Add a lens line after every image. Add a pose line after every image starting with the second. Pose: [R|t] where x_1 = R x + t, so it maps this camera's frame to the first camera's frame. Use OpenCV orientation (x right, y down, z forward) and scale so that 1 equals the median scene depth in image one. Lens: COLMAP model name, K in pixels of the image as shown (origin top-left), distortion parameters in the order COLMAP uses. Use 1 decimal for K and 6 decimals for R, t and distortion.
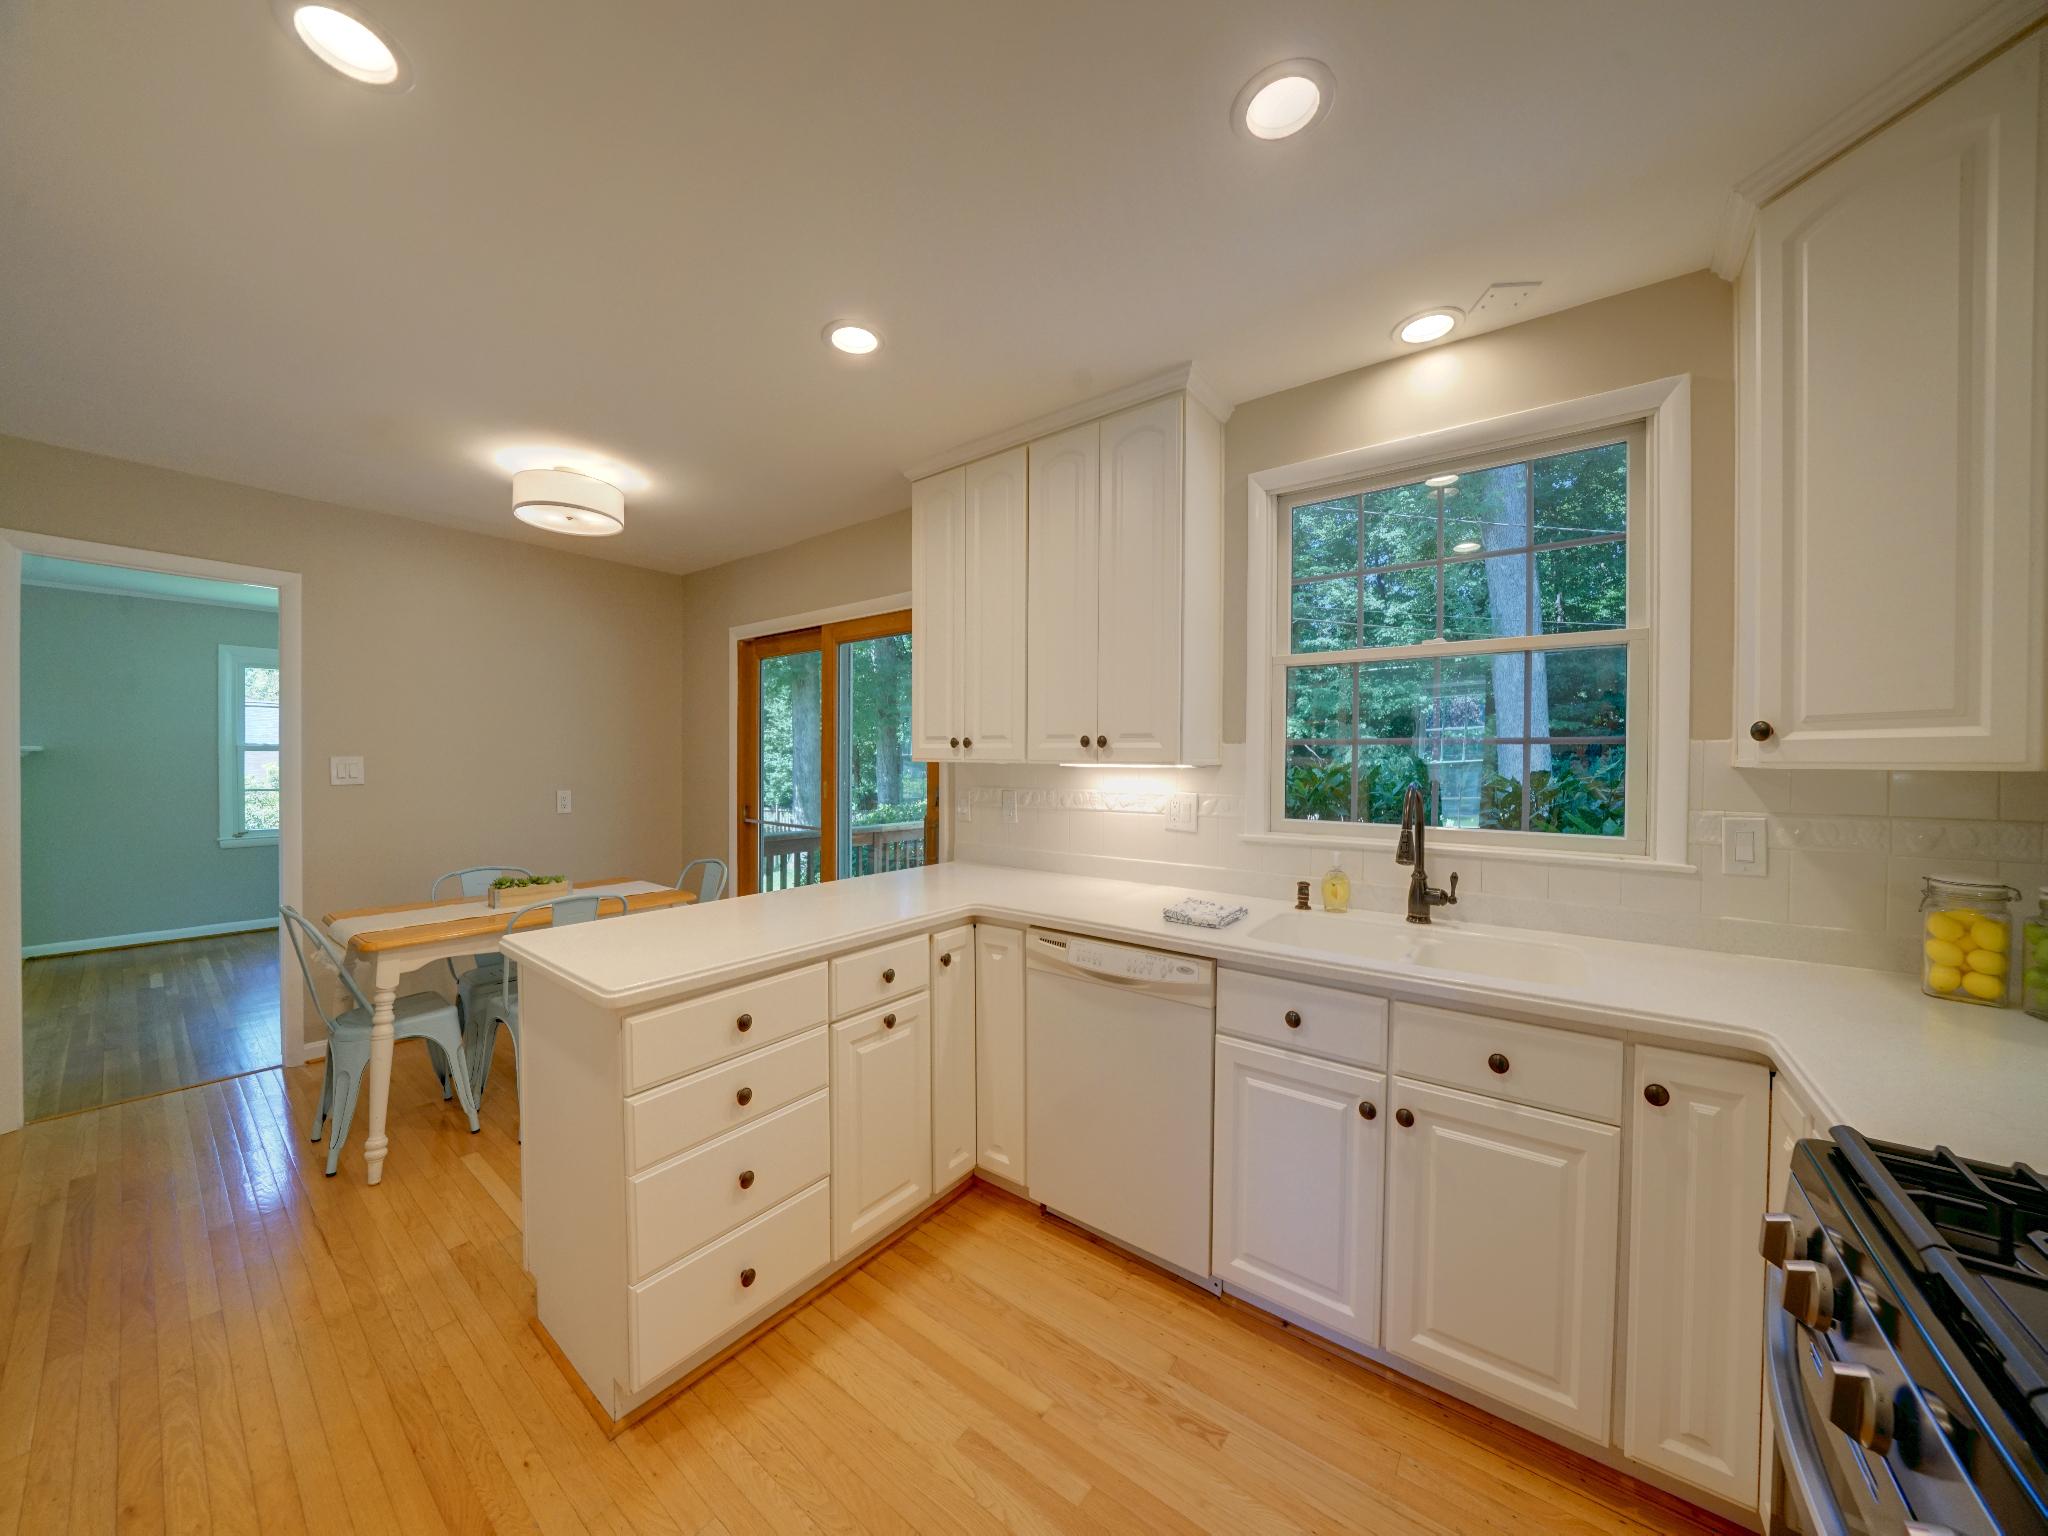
lens RADIAL K [[723.4, 0, 1027.0], [0, 723.4, 770.2], [0, 0, 1]] dist [-0.016645, -0.000214]
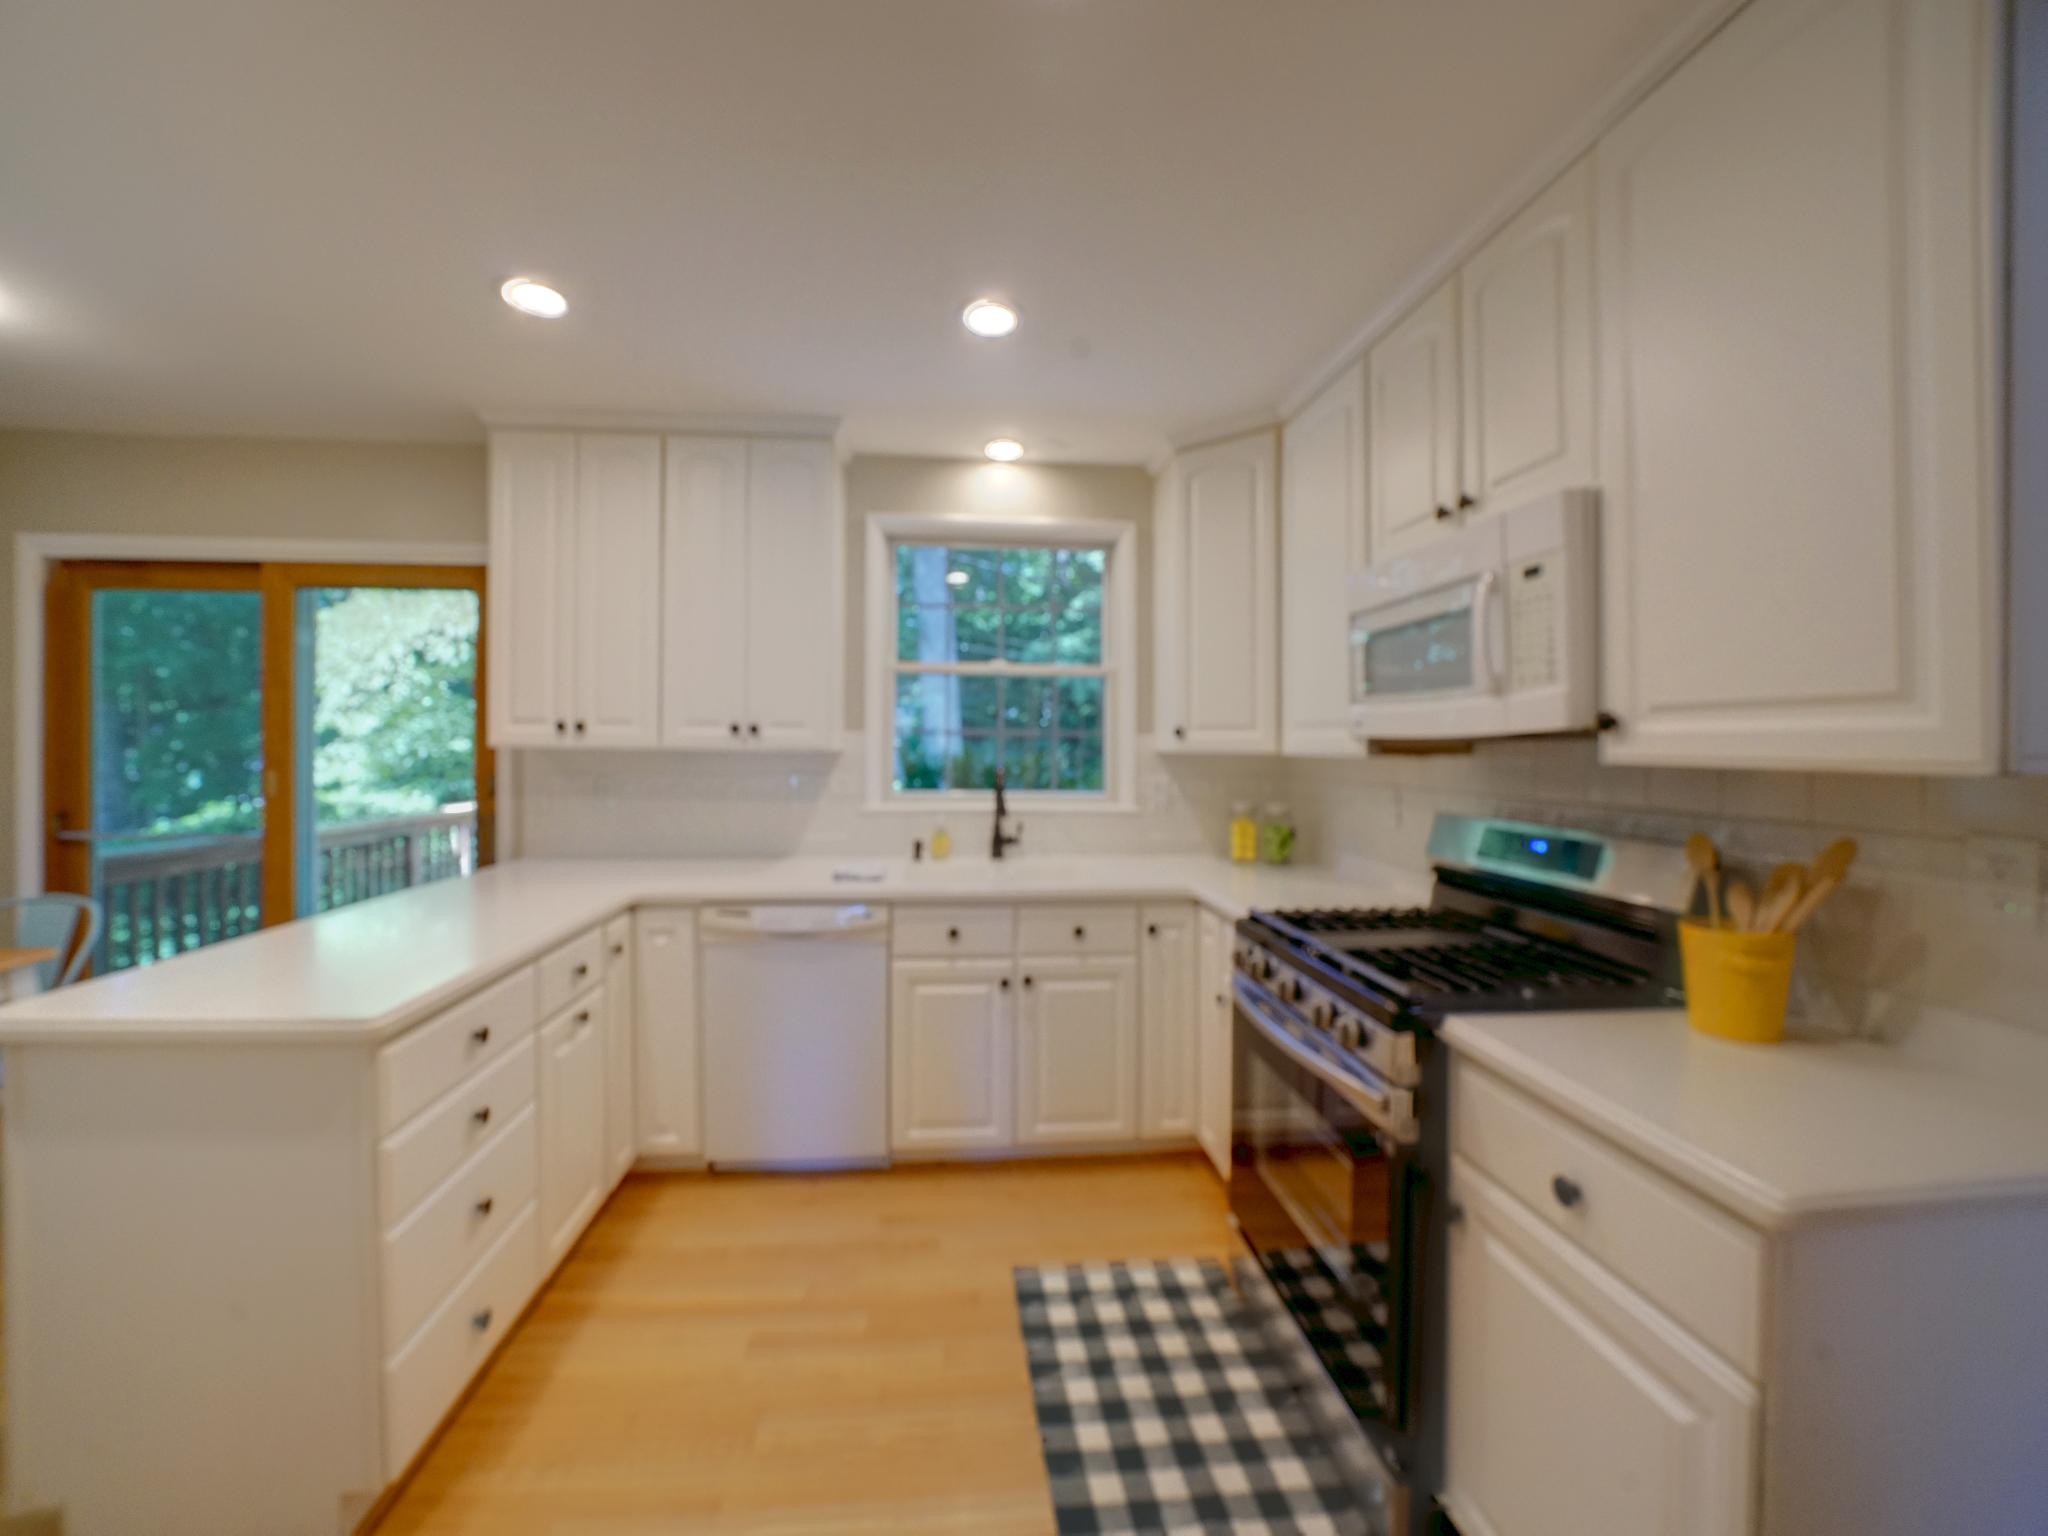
lens RADIAL K [[742.6, 0, 1012.1], [0, 742.6, 743.4], [0, 0, 1]] dist [0.000164, -0.000079]
pose [[0.754251, -0.000934, 0.656586, -0.408353], [0.006263, 0.999964, -0.005772, -0.010911], [-0.656557, 0.008466, 0.754229, -0.132768]]
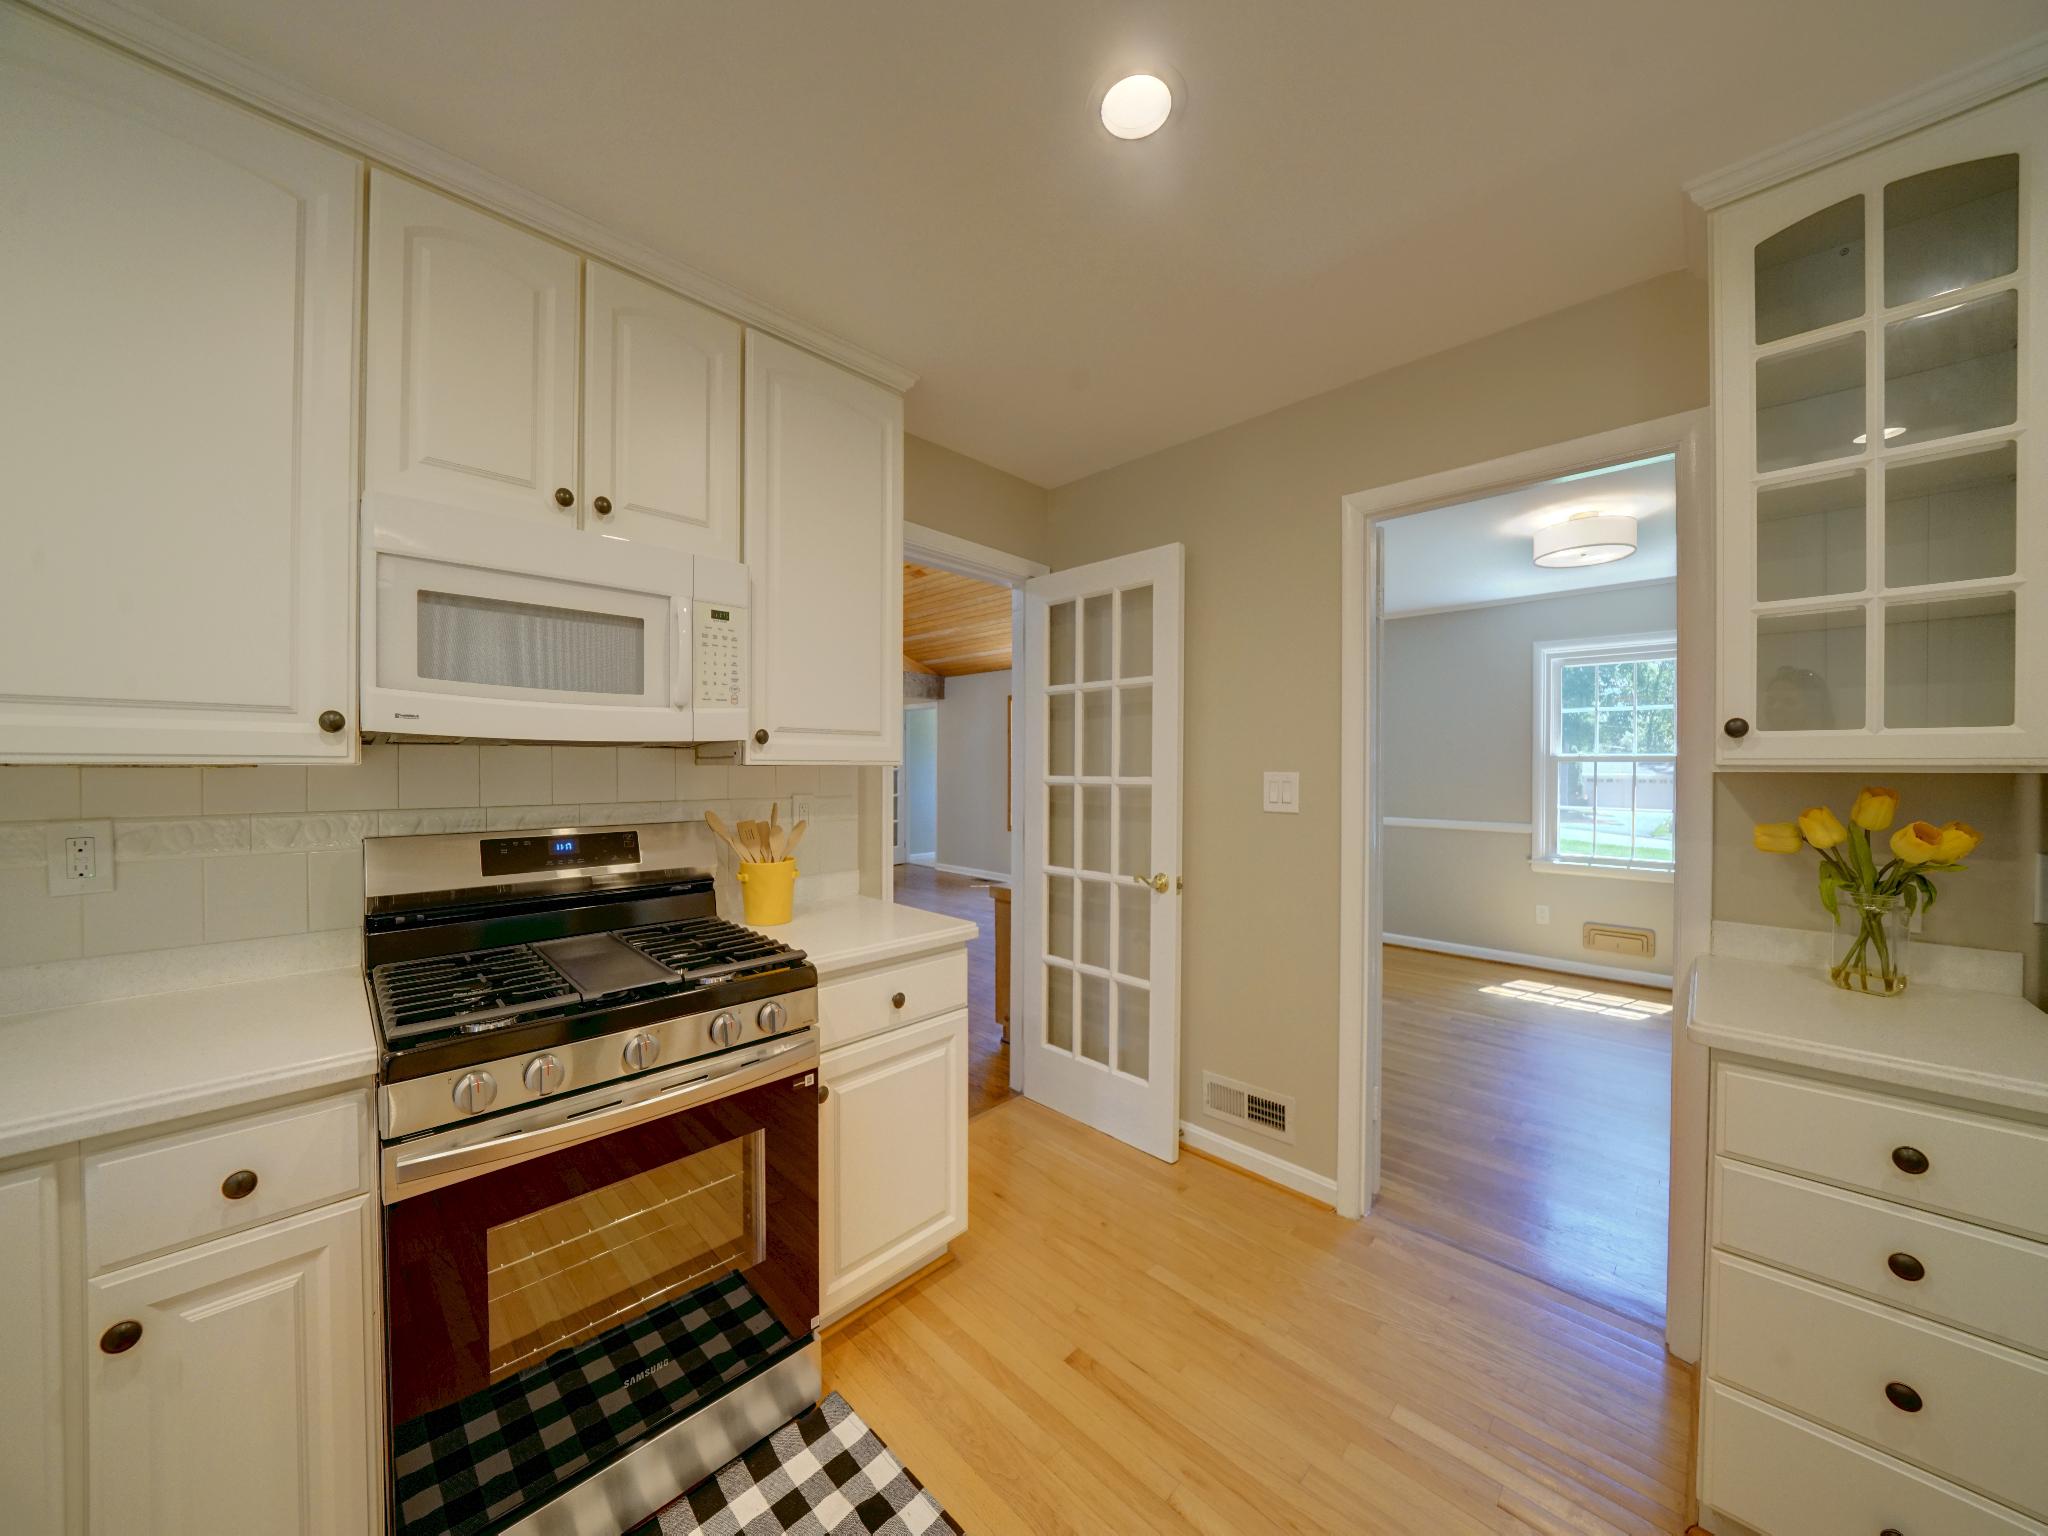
lens RADIAL K [[723.4, 0, 1027.0], [0, 723.4, 770.2], [0, 0, 1]] dist [-0.016645, -0.000214]
pose [[-0.986599, -0.011344, 0.162767, -0.076210], [-0.008333, 0.999782, 0.019166, -0.007079], [-0.162948, 0.017553, -0.986478, 0.892514]]
